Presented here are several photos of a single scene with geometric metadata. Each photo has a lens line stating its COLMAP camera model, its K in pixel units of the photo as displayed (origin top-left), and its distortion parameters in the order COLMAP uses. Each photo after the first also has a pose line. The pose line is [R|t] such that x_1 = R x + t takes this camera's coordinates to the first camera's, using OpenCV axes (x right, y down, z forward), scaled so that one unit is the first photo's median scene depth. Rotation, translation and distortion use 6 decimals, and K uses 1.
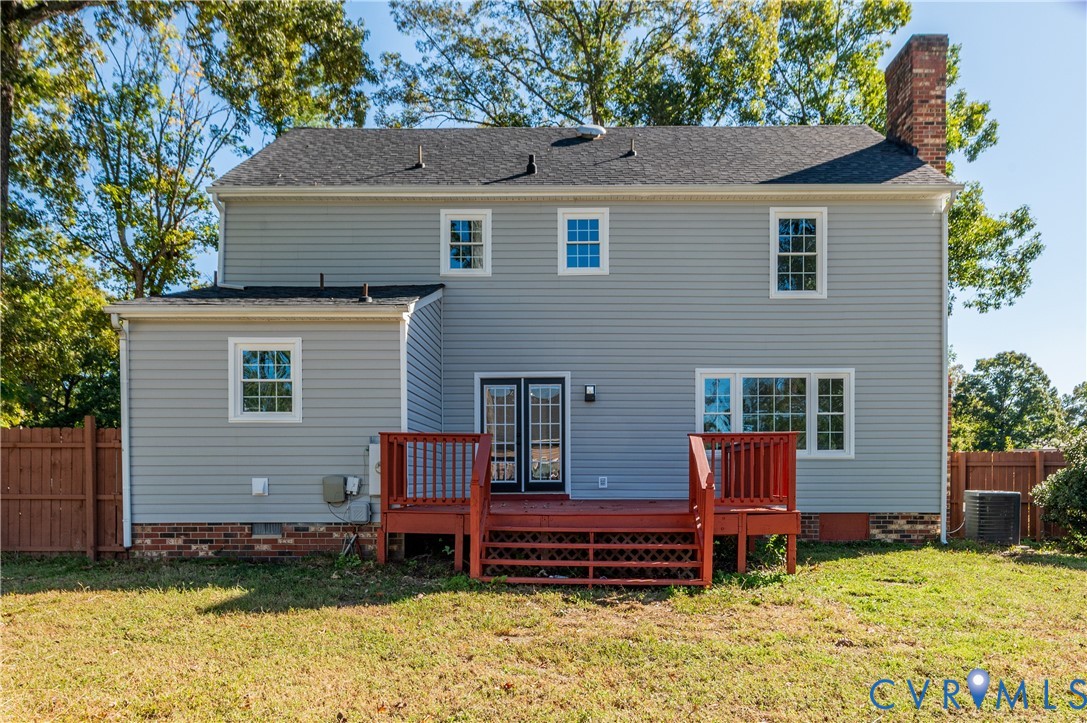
lens RADIAL K [[844.9, 0, 545.7], [0, 844.9, 476.2], [0, 0, 1]] dist [0.000927, -0.002876]
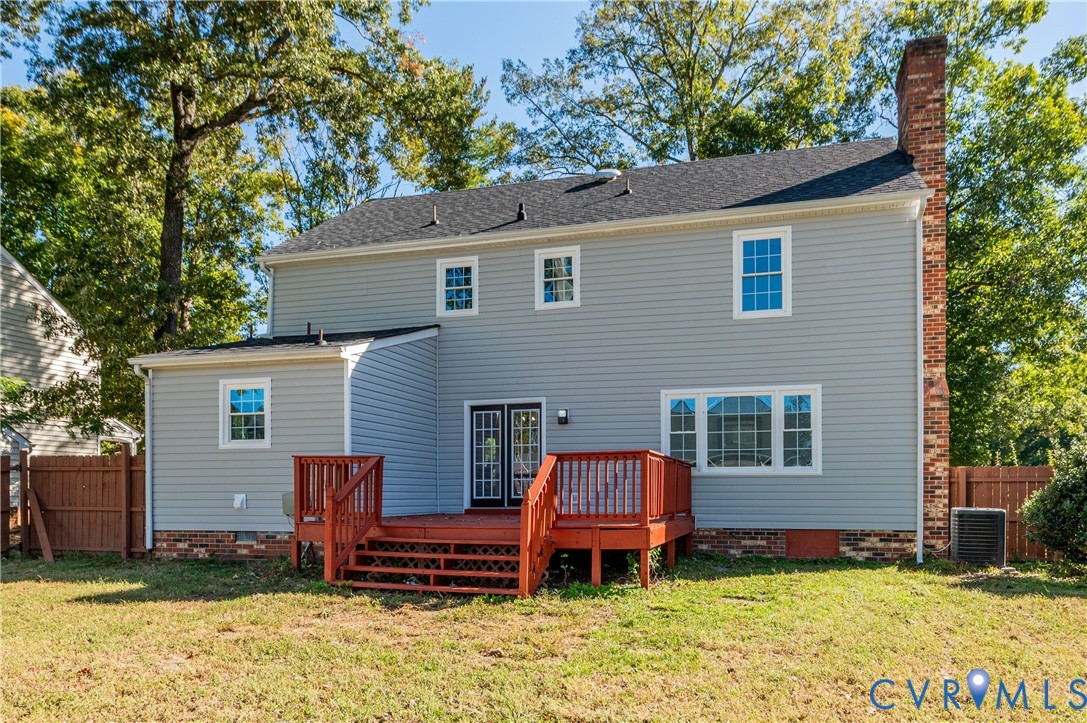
lens RADIAL K [[764.9, 0, 543.6], [0, 764.9, 481.9], [0, 0, 1]] dist [-0.003317, -0.000262]
pose [[0.962579, -0.003812, -0.270975, 0.300748], [0.000218, 0.999912, -0.013294, -0.000771], [0.271002, 0.012738, 0.962495, 0.047283]]
